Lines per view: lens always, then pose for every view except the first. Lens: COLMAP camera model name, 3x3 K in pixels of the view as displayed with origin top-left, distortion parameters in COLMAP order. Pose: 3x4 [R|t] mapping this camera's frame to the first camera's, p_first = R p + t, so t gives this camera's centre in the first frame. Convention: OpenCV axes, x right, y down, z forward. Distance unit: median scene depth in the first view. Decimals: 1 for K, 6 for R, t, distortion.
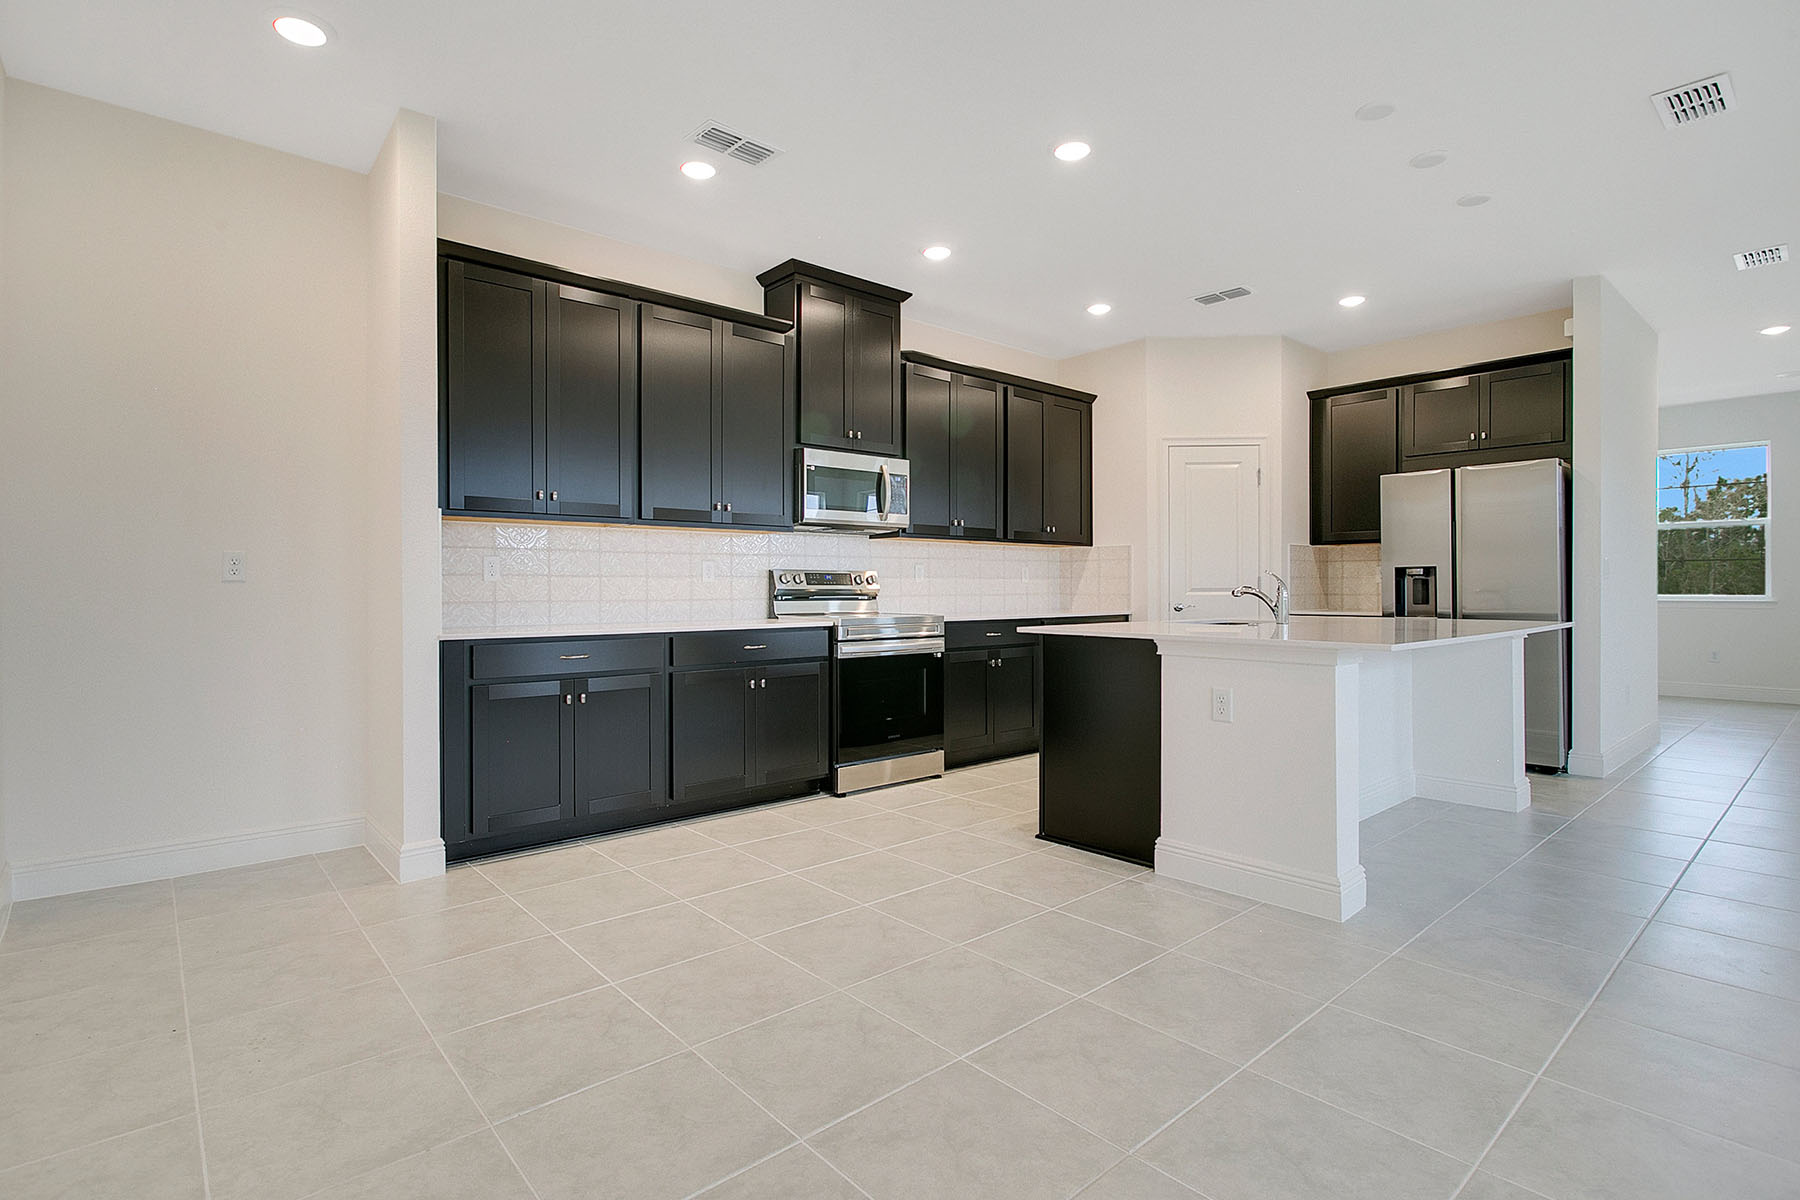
lens RADIAL K [[876.7, 0, 889.6], [0, 876.7, 589.5], [0, 0, 1]] dist [-0.011243, -0.000011]
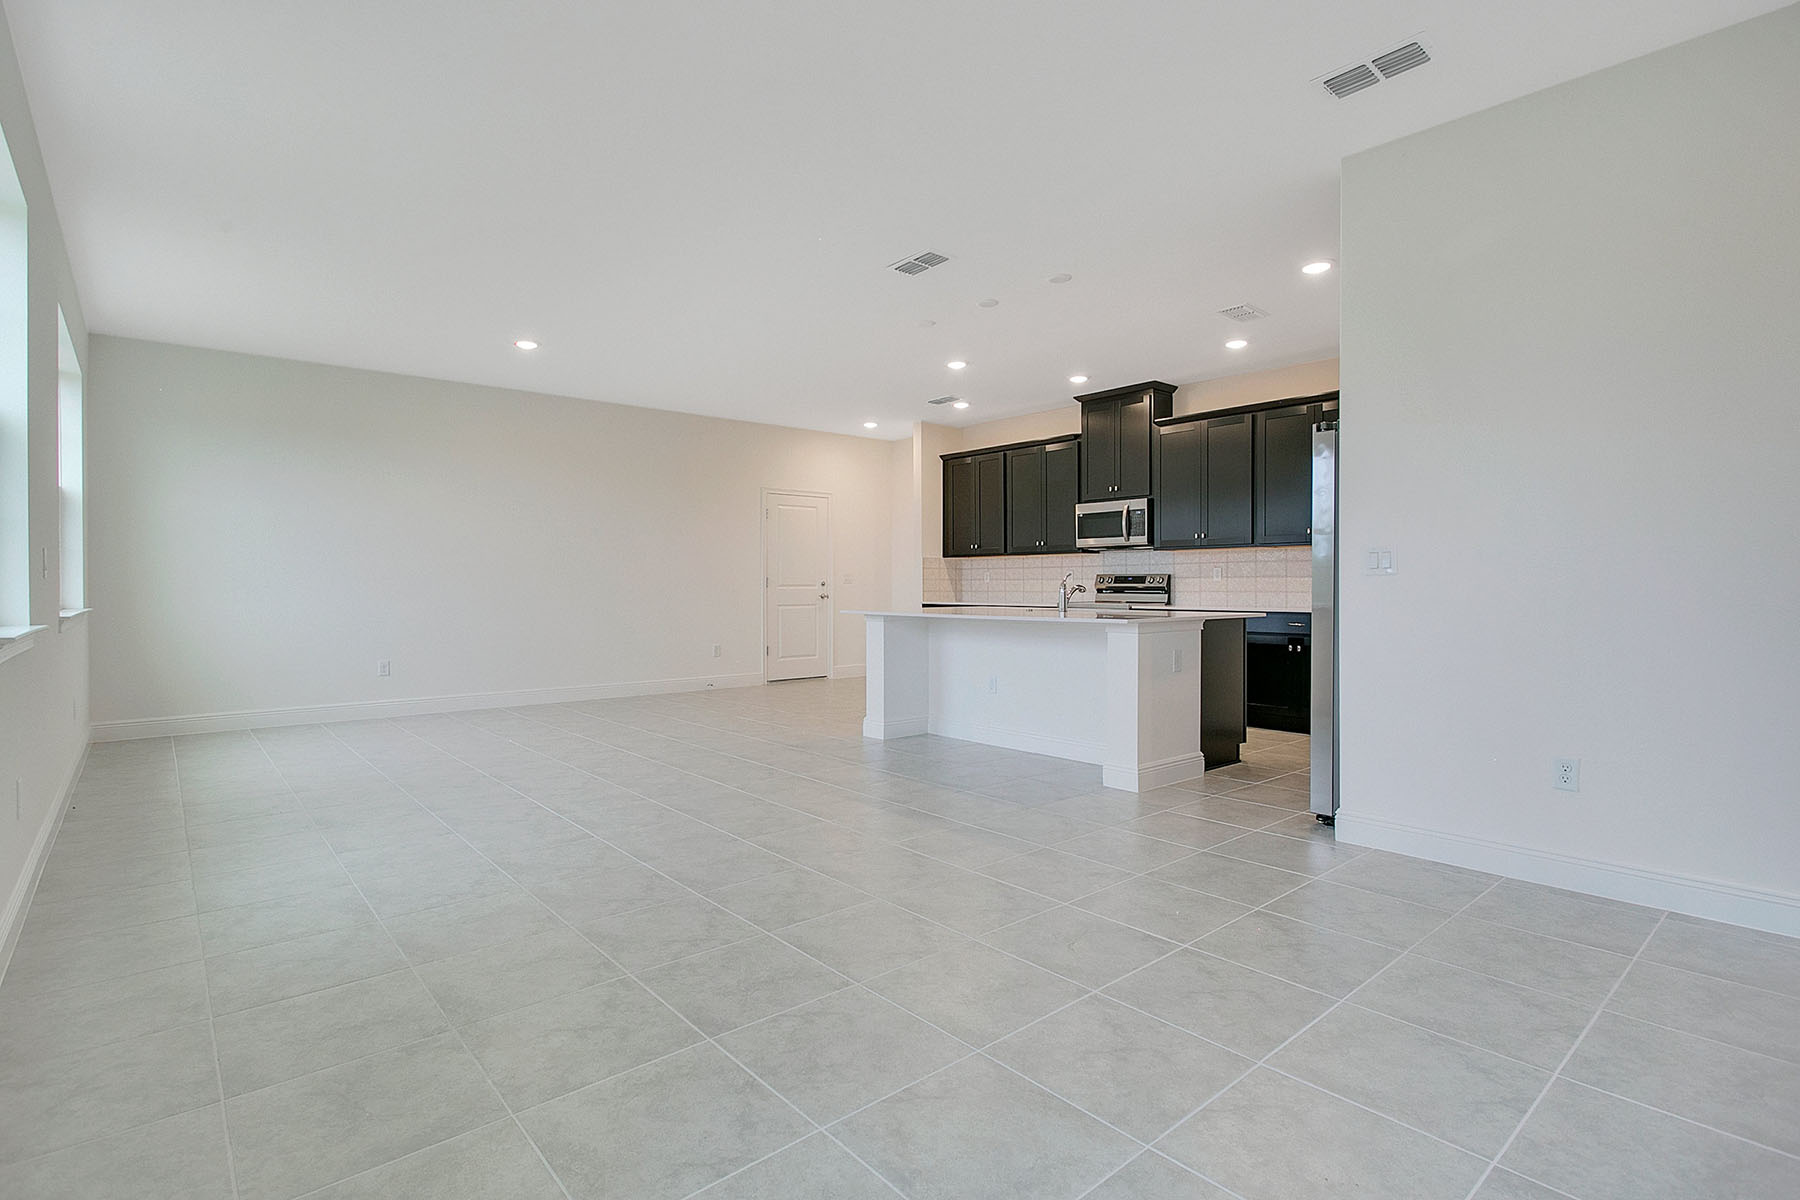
lens RADIAL K [[876.7, 0, 889.6], [0, 876.7, 589.5], [0, 0, 1]] dist [-0.011243, -0.000011]
pose [[-0.013399, 0.007258, -0.999884, 1.564955], [0.000778, 0.999973, 0.007248, -0.006424], [0.999910, -0.000680, -0.013404, 0.621529]]
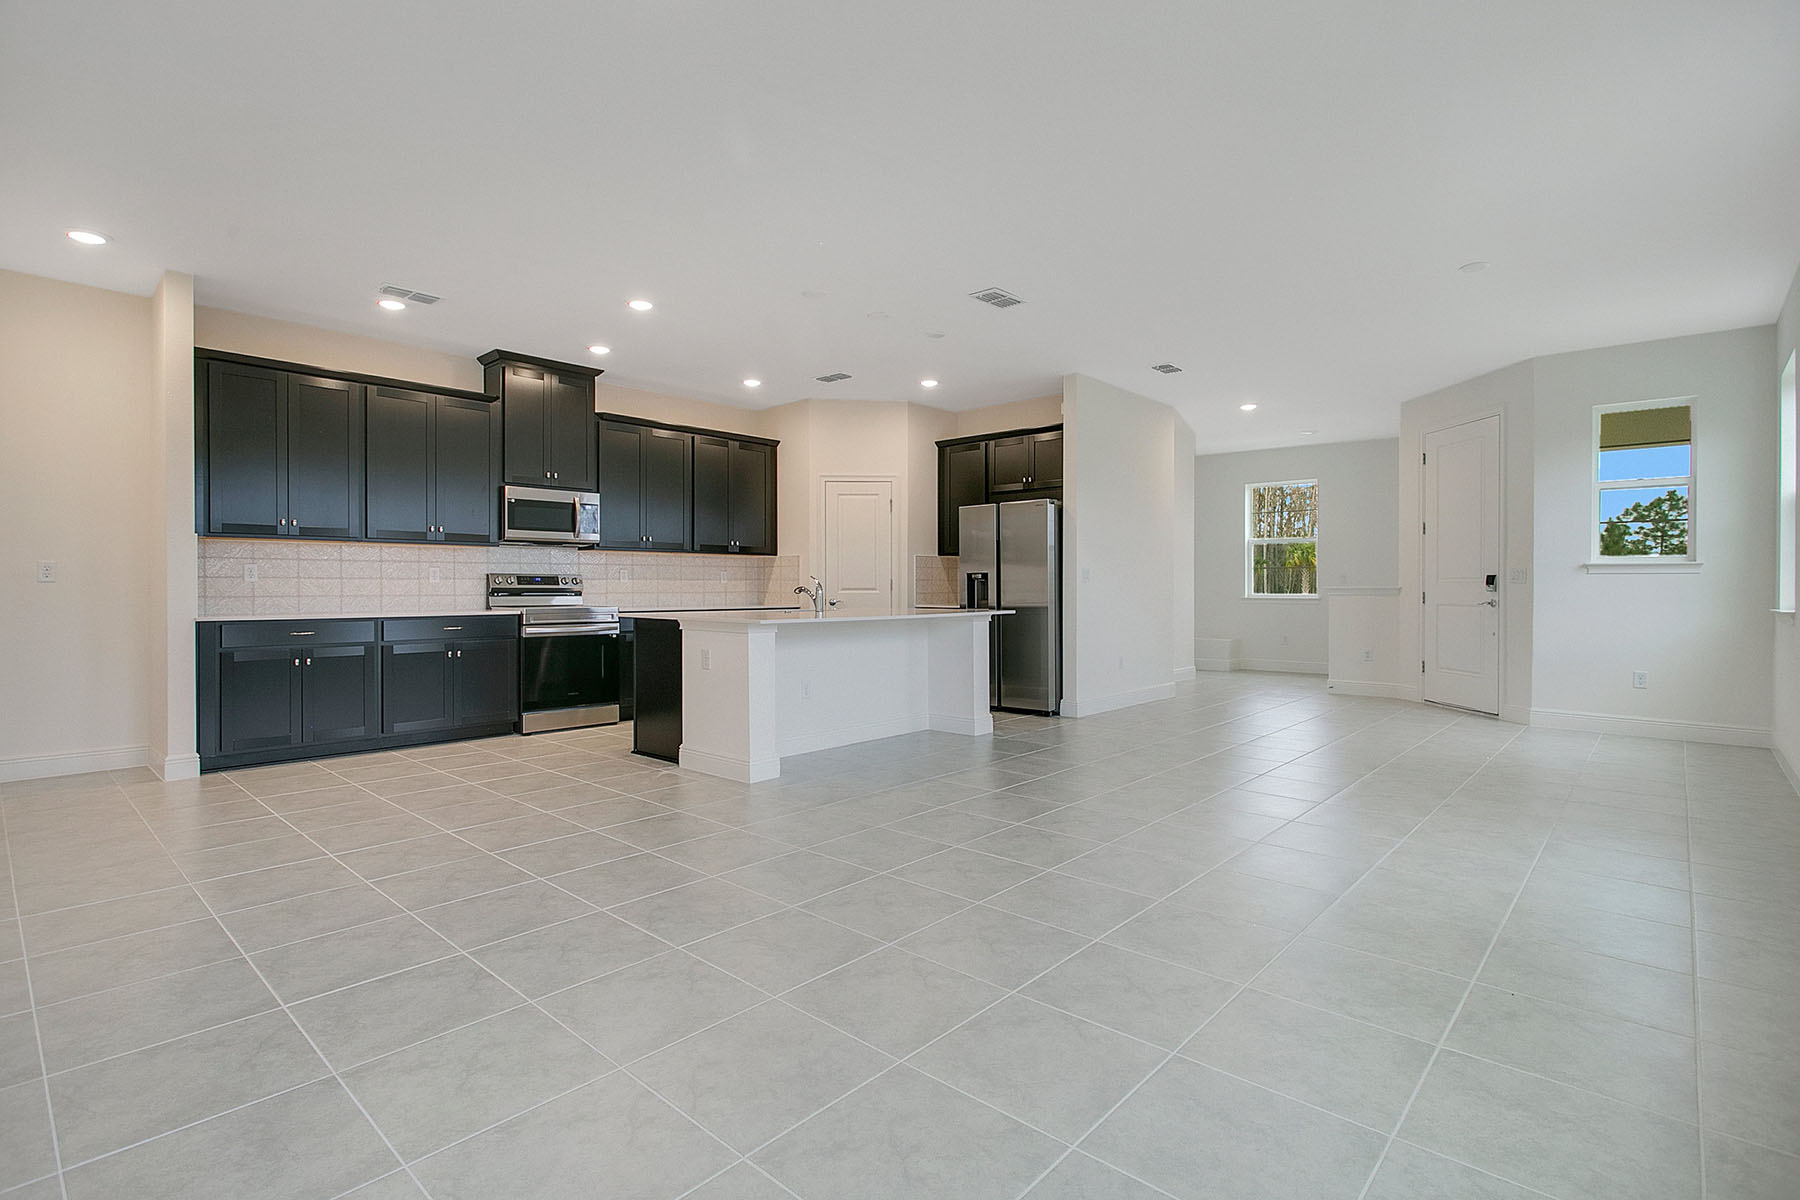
lens RADIAL K [[859.7, 0, 894.4], [0, 859.7, 595.6], [0, 0, 1]] dist [-0.012677, 0.000774]
pose [[0.993862, 0.001009, 0.110626, 0.347408], [-0.001909, 0.999966, 0.008031, -0.000045], [-0.110615, -0.008193, 0.993830, -0.397698]]
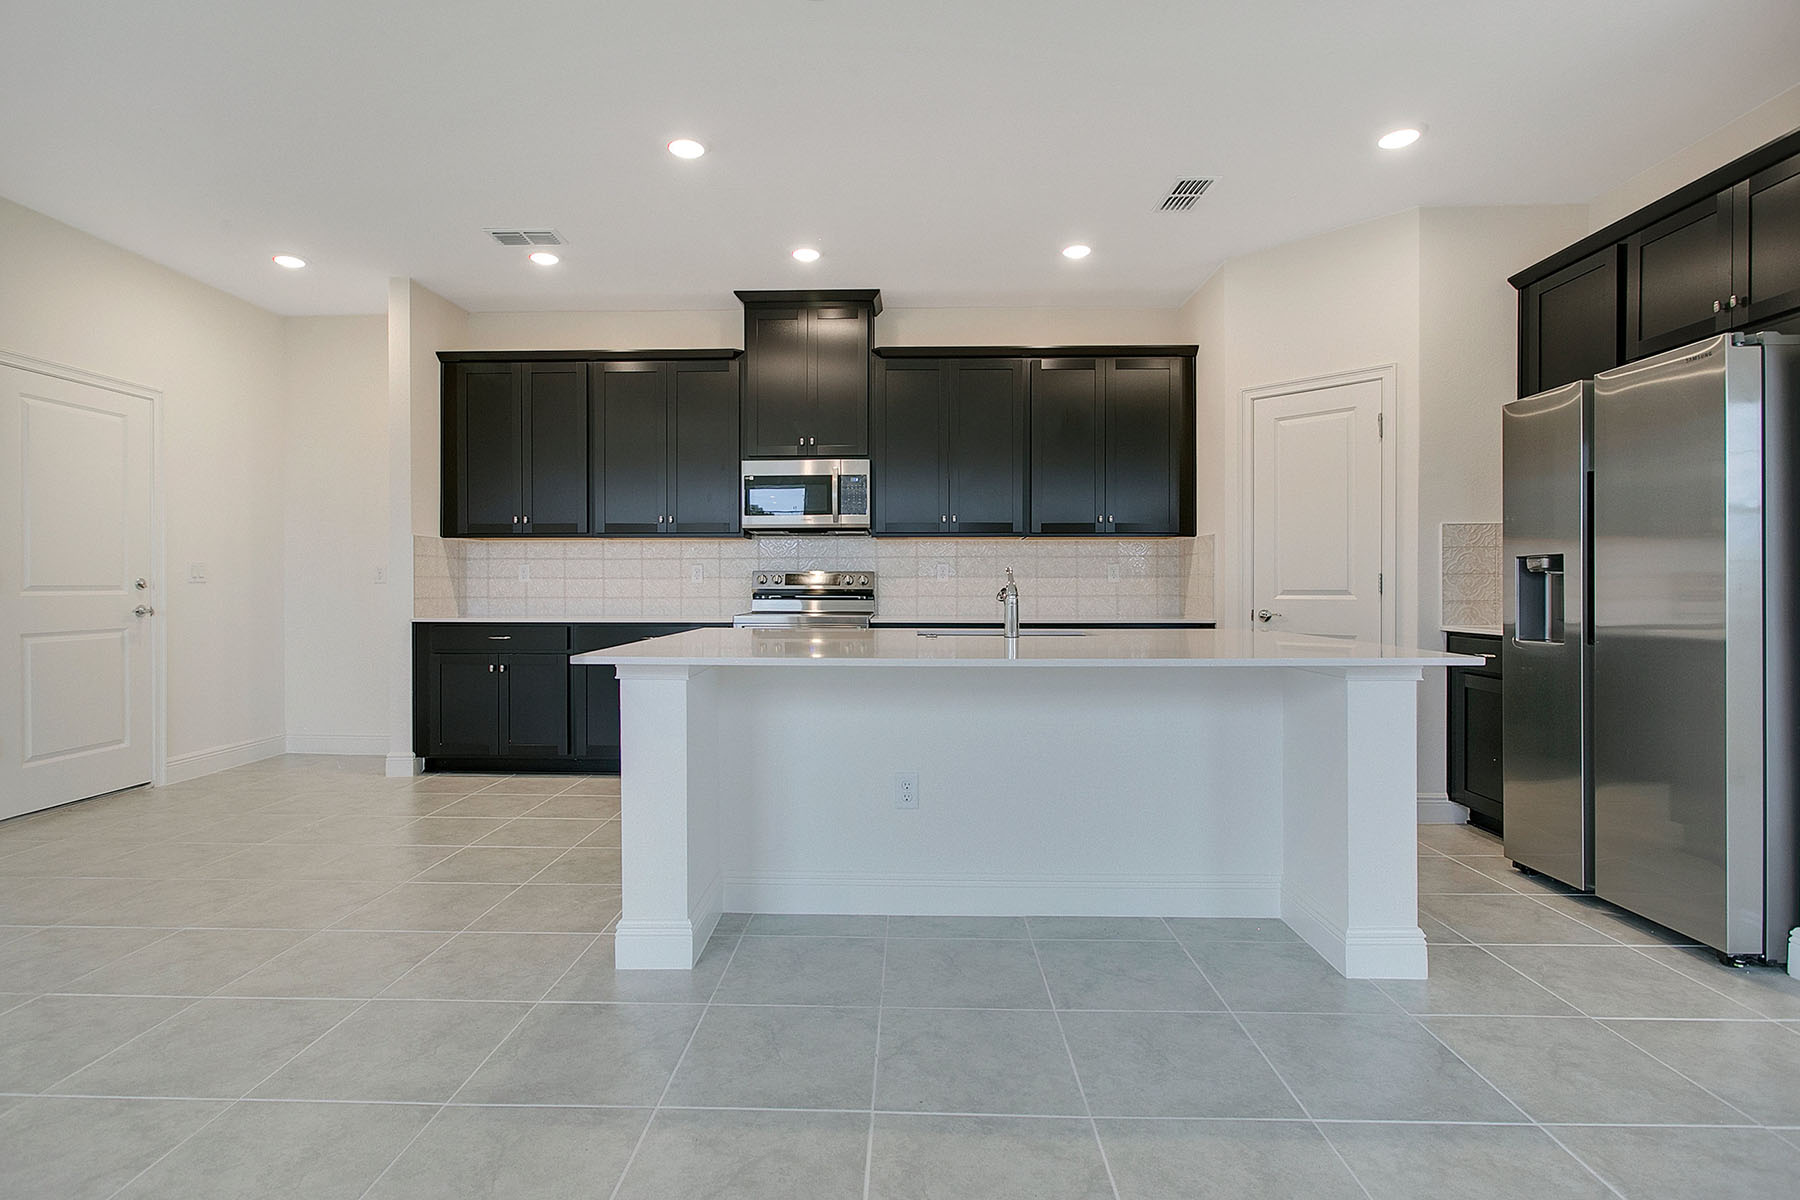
lens RADIAL K [[876.7, 0, 889.6], [0, 876.7, 589.5], [0, 0, 1]] dist [-0.011243, -0.000011]
pose [[0.731594, 0.006486, -0.681710, 0.750580], [-0.002590, 0.999974, 0.006734, -0.007485], [0.681736, -0.003161, 0.731592, 0.305896]]
